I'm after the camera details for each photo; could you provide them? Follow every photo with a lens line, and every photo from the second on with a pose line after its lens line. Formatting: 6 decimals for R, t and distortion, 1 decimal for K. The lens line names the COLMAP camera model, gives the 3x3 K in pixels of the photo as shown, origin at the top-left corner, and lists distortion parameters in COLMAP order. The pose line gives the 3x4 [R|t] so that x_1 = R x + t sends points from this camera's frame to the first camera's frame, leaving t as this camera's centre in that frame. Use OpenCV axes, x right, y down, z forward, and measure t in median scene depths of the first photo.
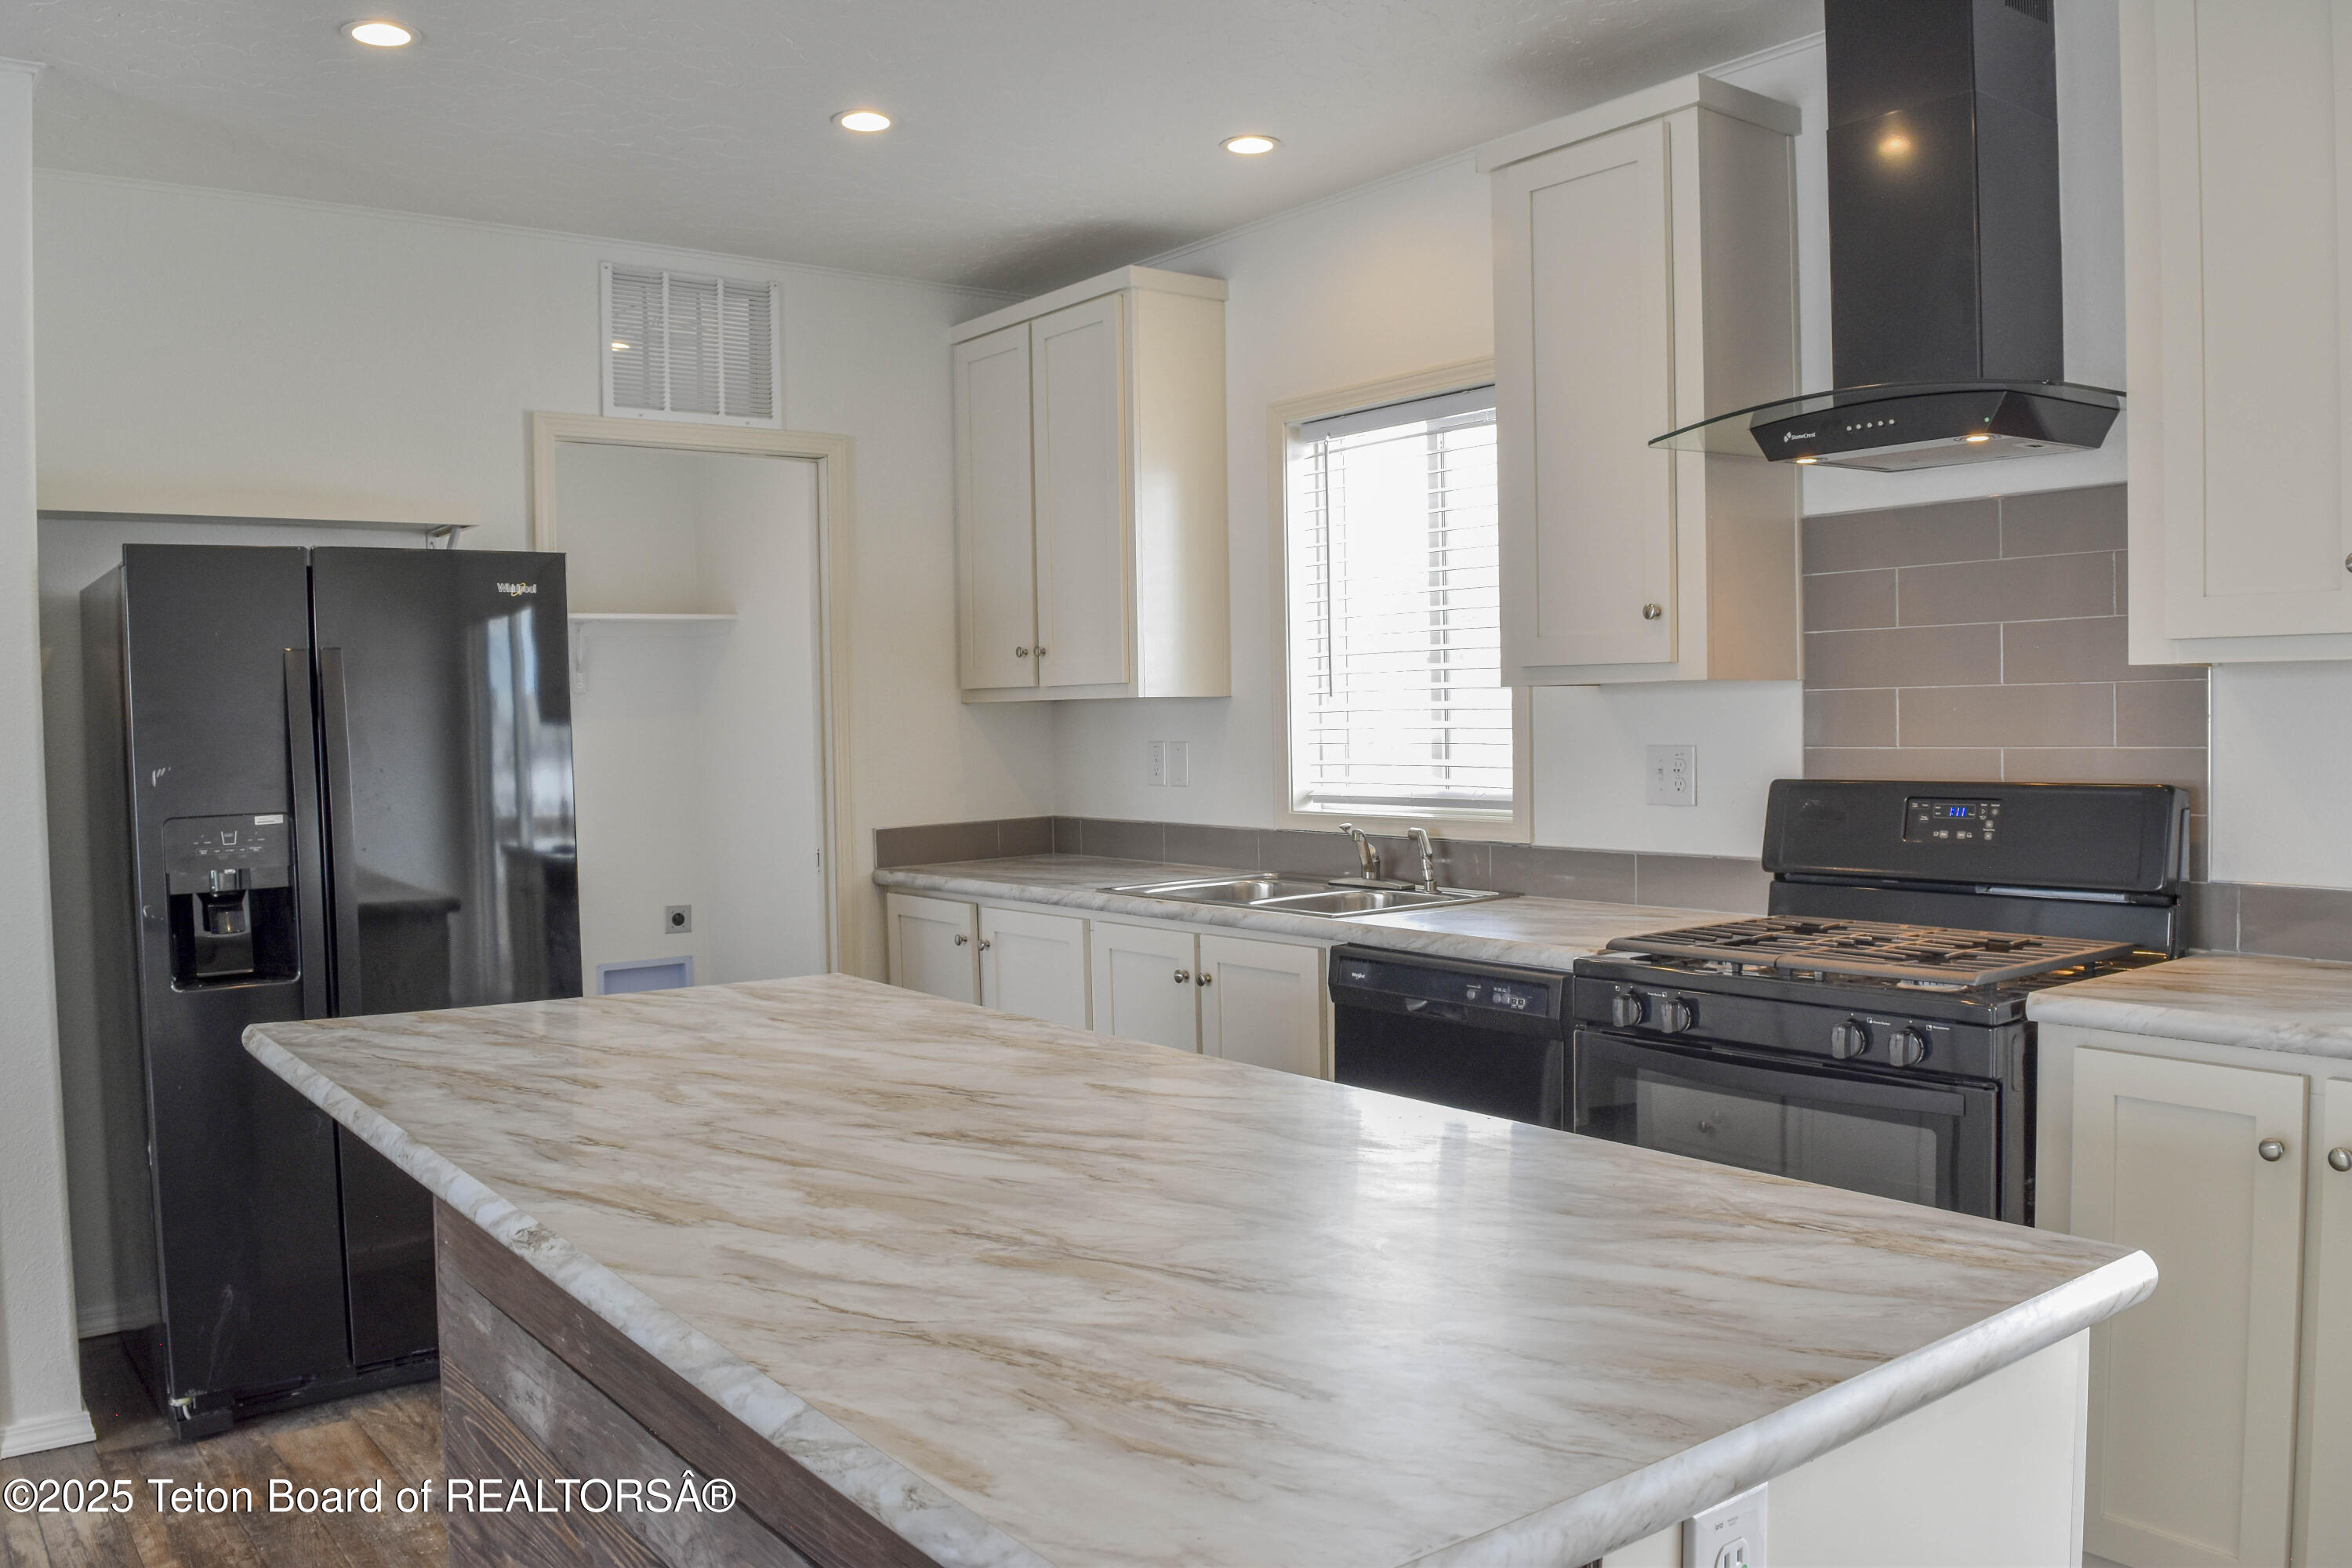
lens RADIAL K [[1841.1, 0, 1176.0], [0, 1841.1, 784.0], [0, 0, 1]] dist [-0.096722, 0.023768]
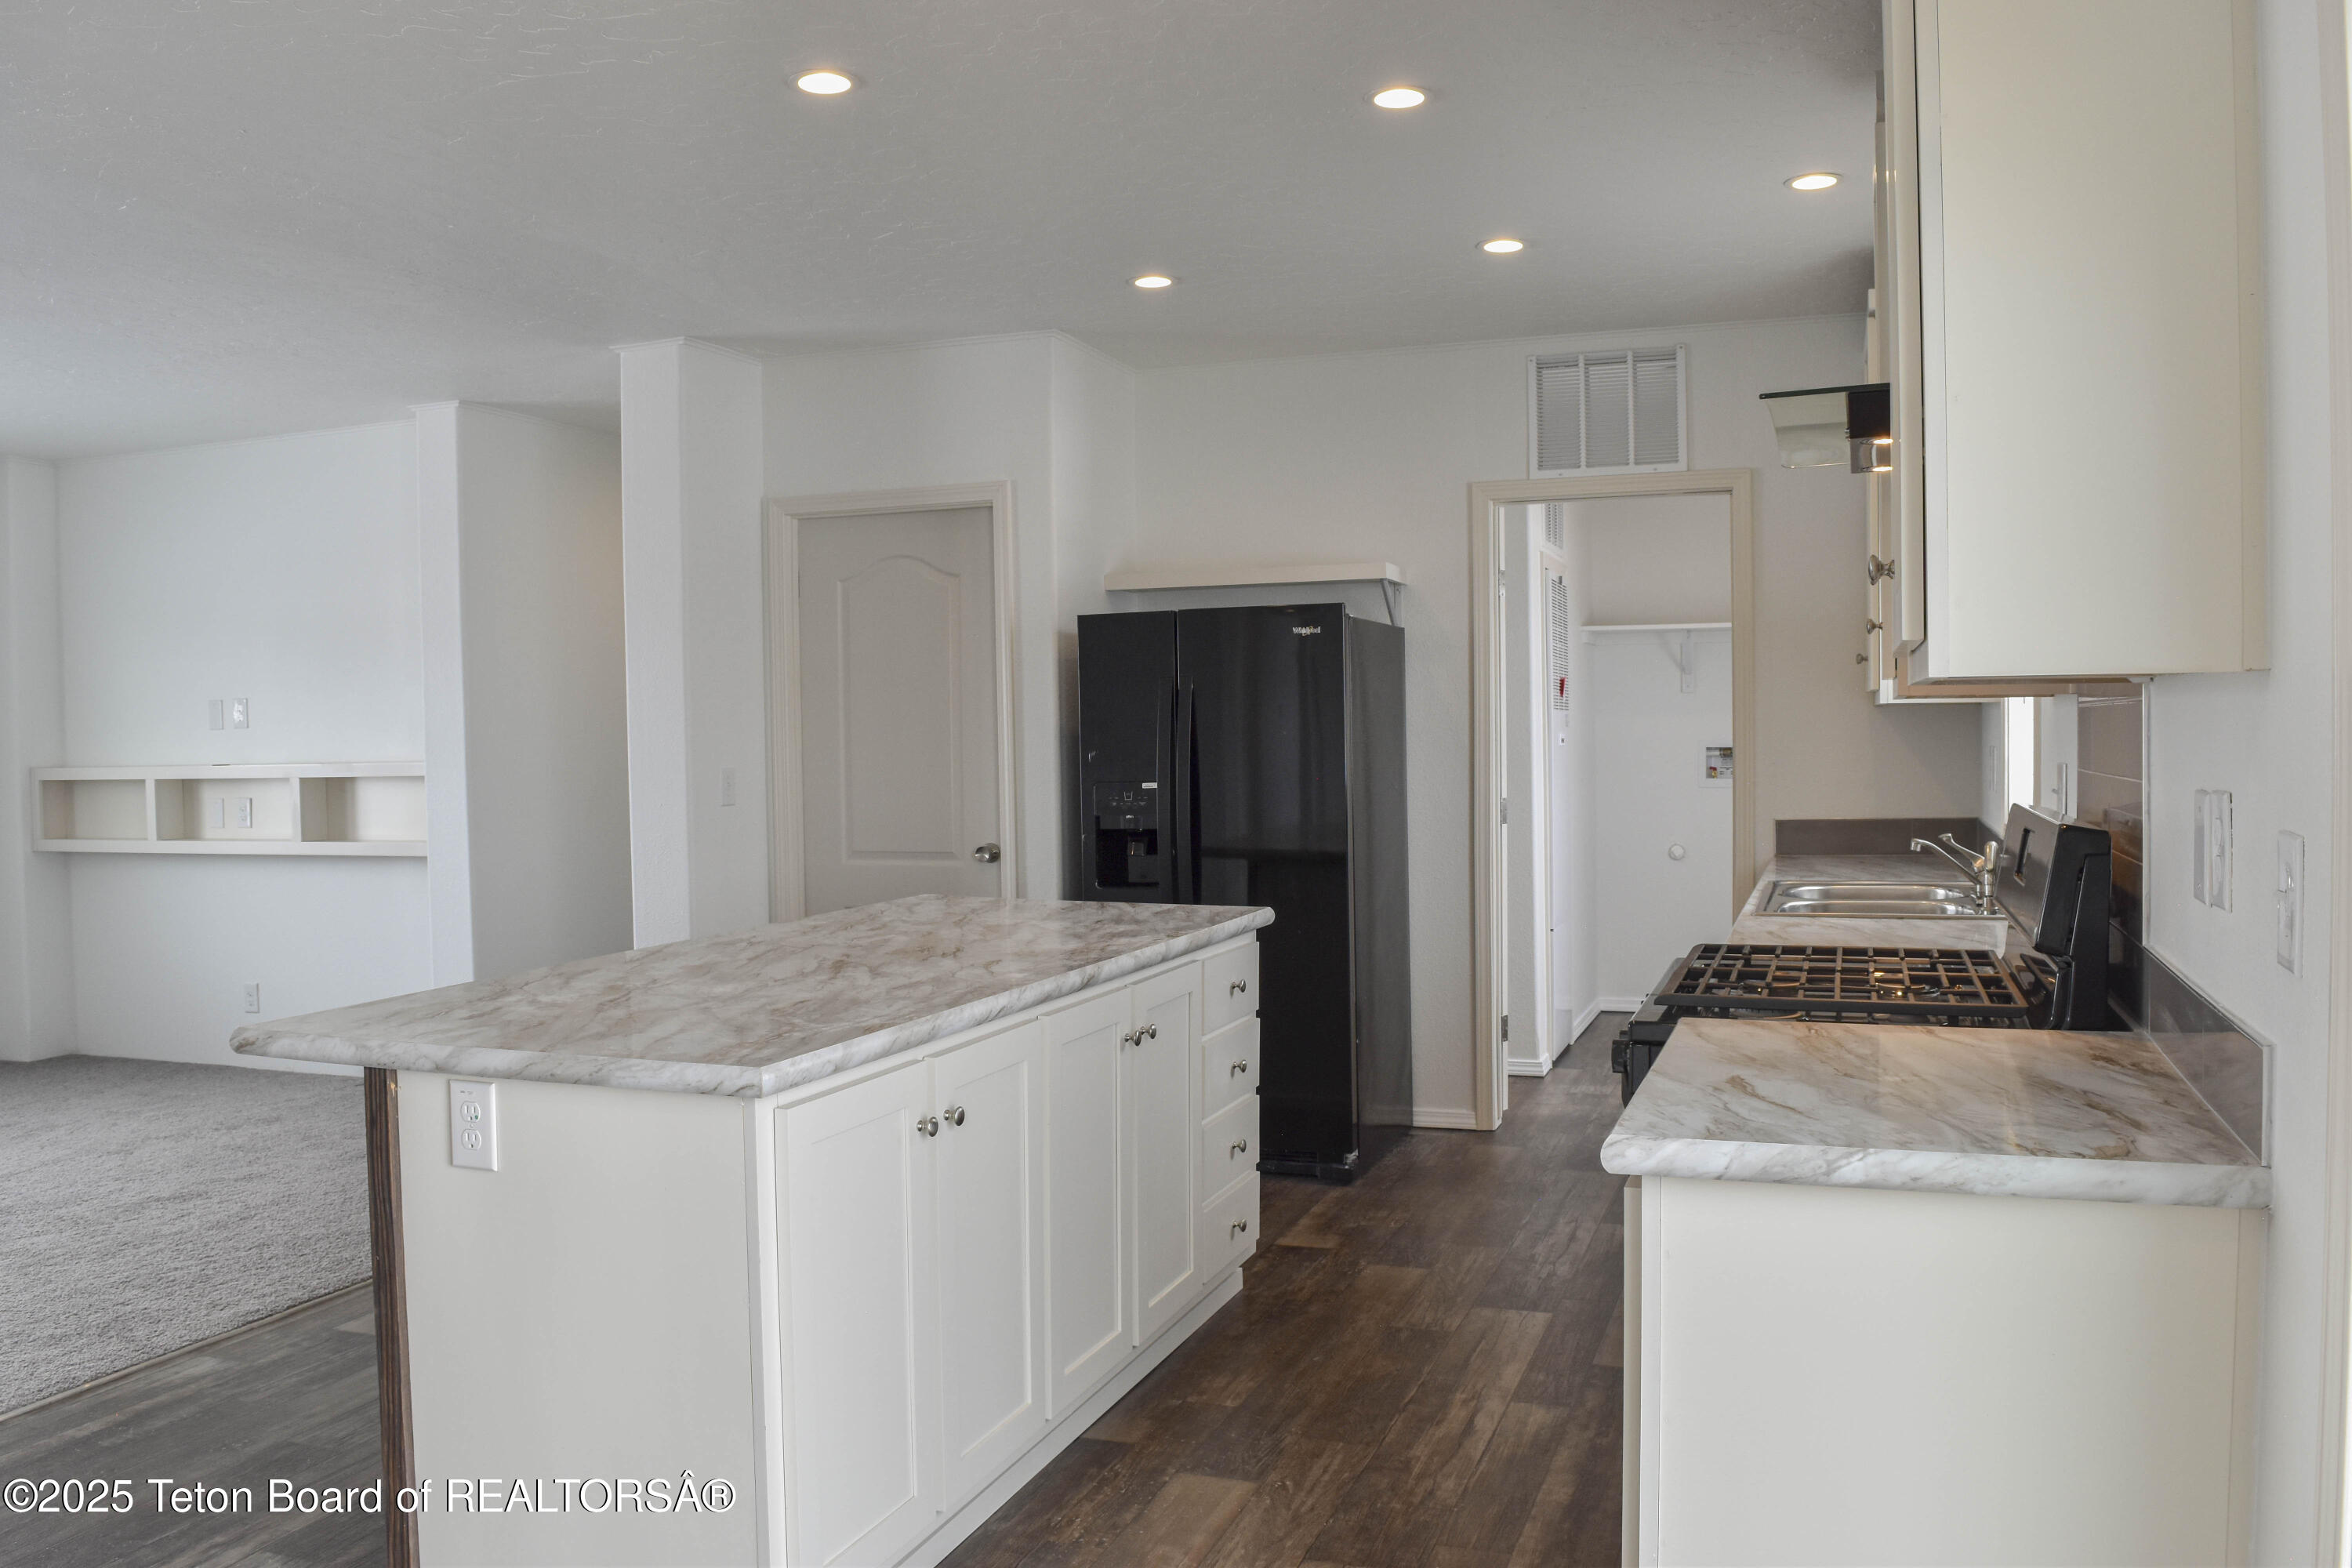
lens RADIAL K [[1835.5, 0, 1176.0], [0, 1835.5, 784.0], [0, 0, 1]] dist [-0.089482, 0.004654]
pose [[0.534572, 0.036173, -0.844349, 0.791375], [-0.026363, 0.999311, 0.026120, -0.022064], [0.844712, 0.008296, 0.535157, 0.146625]]
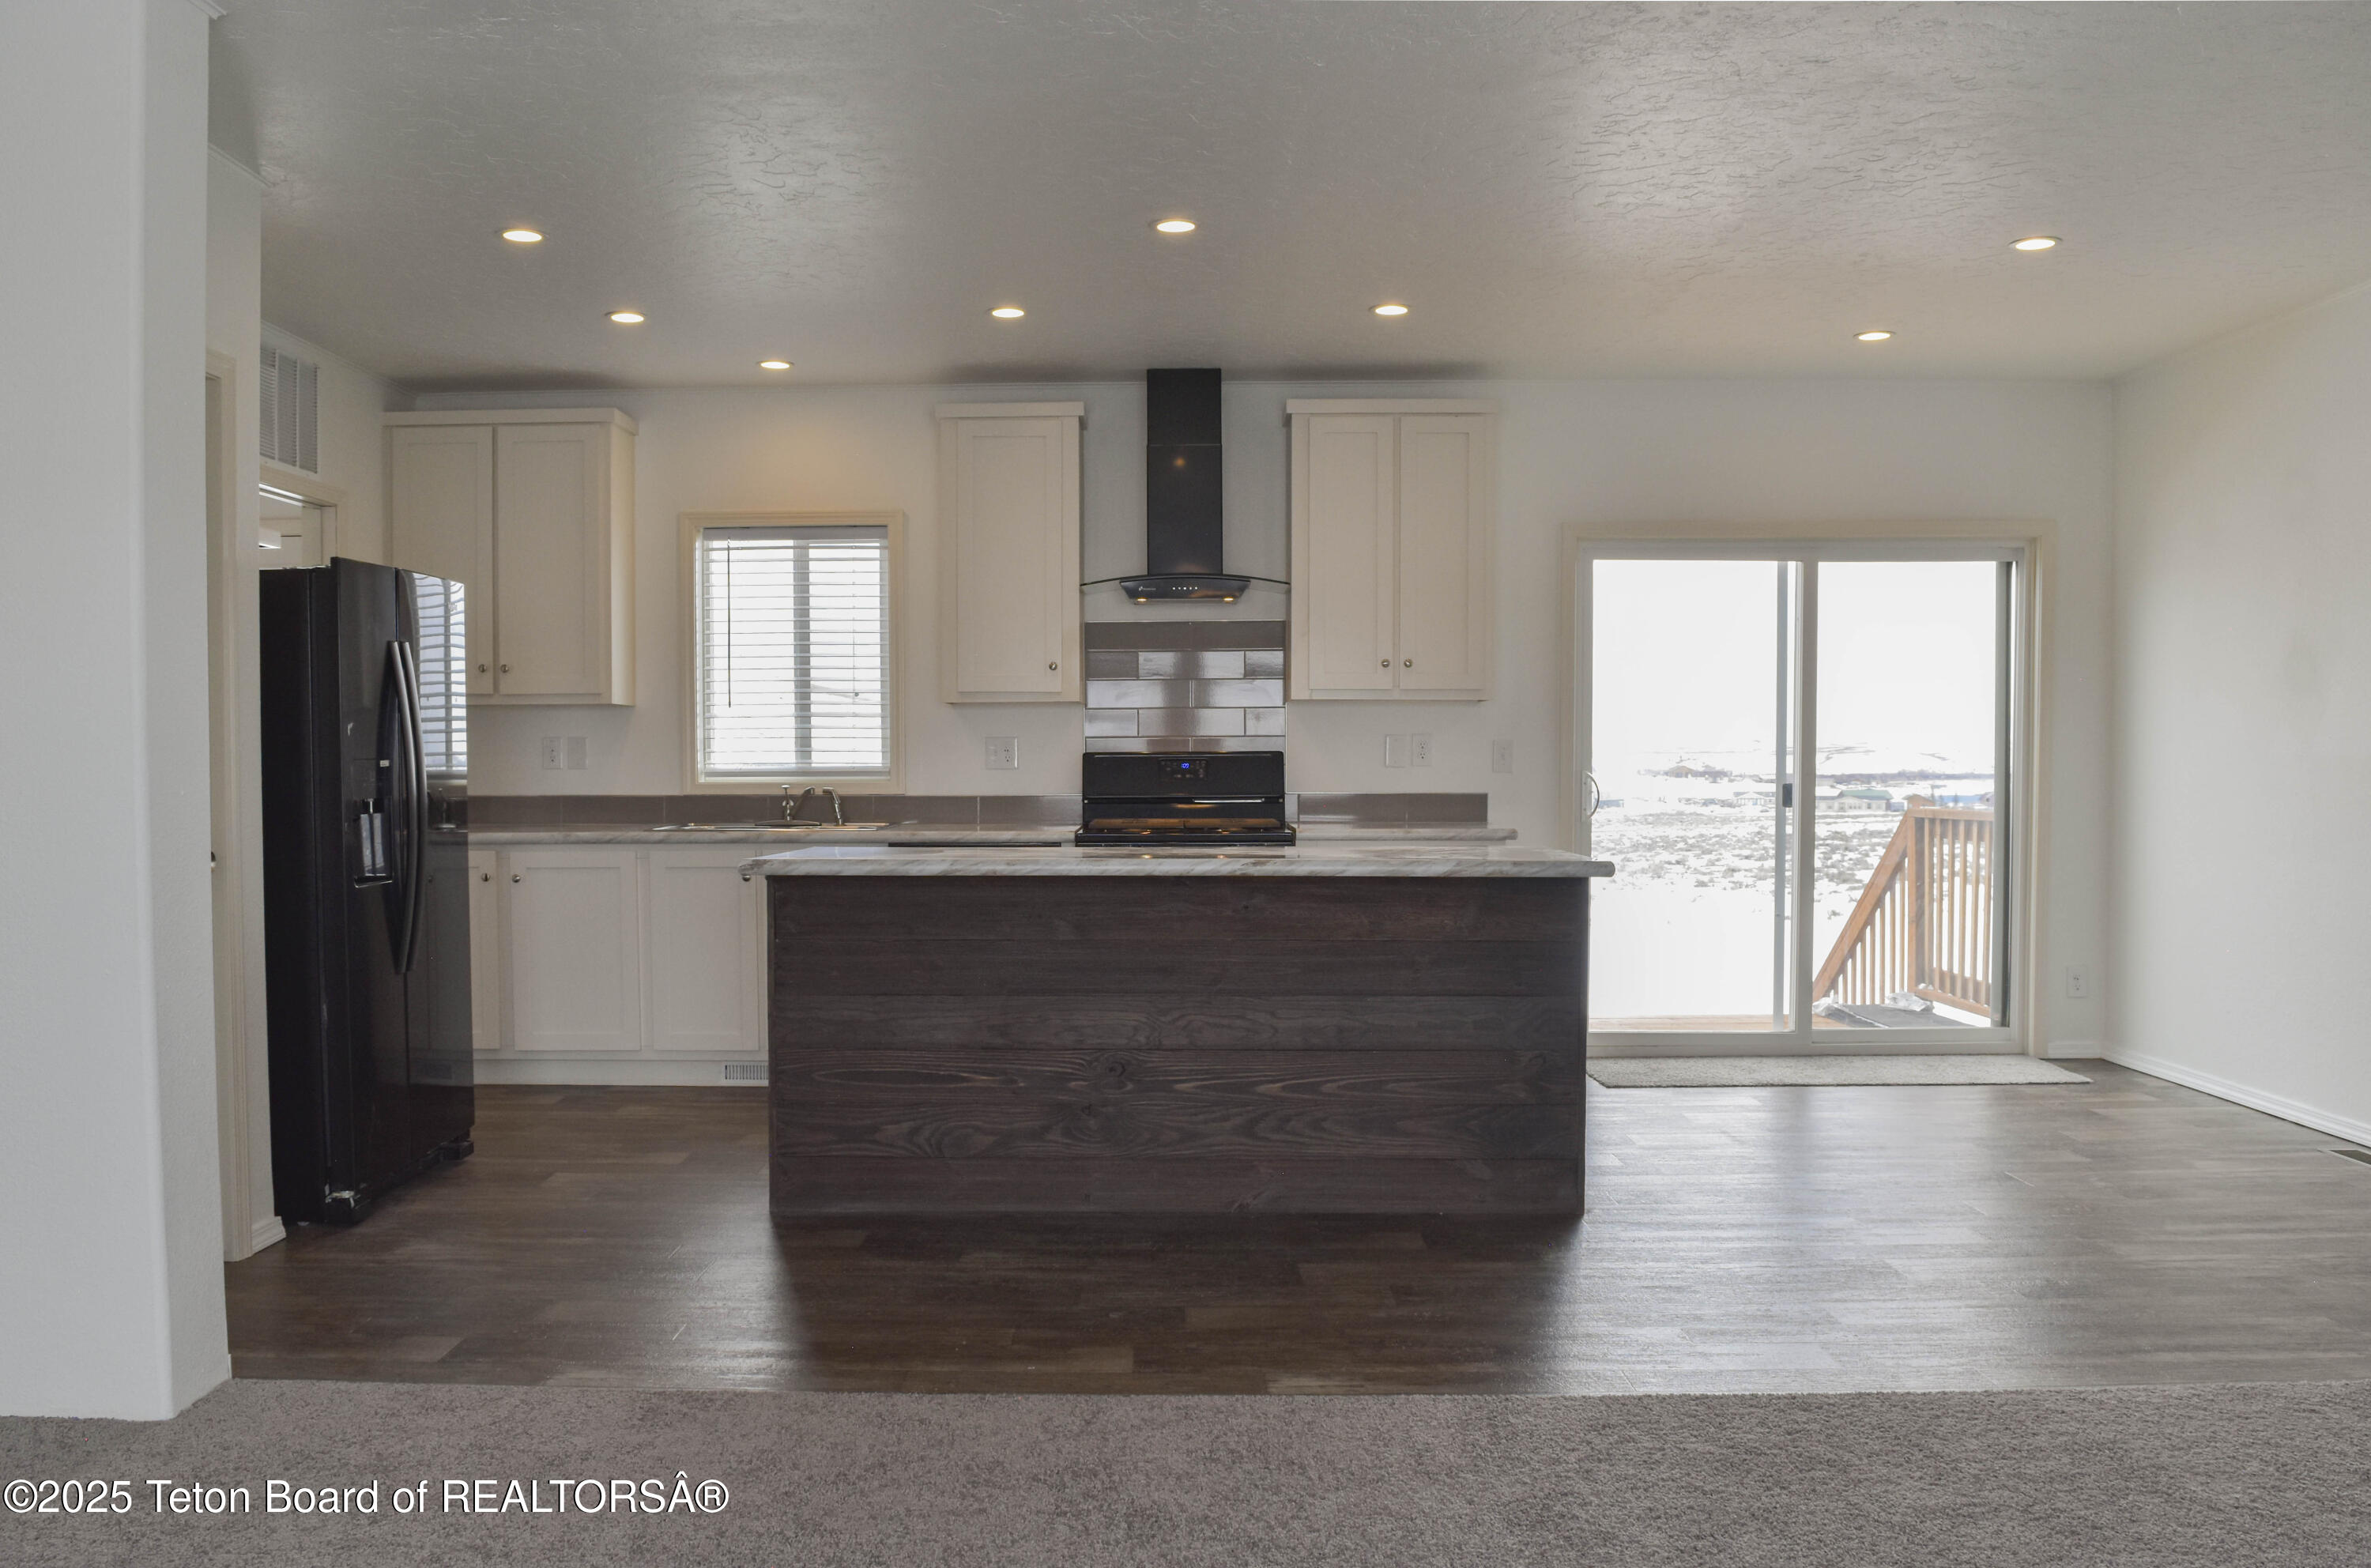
lens RADIAL K [[1900.2, 0, 1119.1], [0, 1900.2, 792.9], [0, 0, 1]] dist [-0.073615, 0.001902]
pose [[0.632240, 0.001140, 0.774772, -1.161093], [0.019839, 0.999647, -0.017660, 0.072814], [-0.774519, 0.026536, 0.631994, -0.320364]]
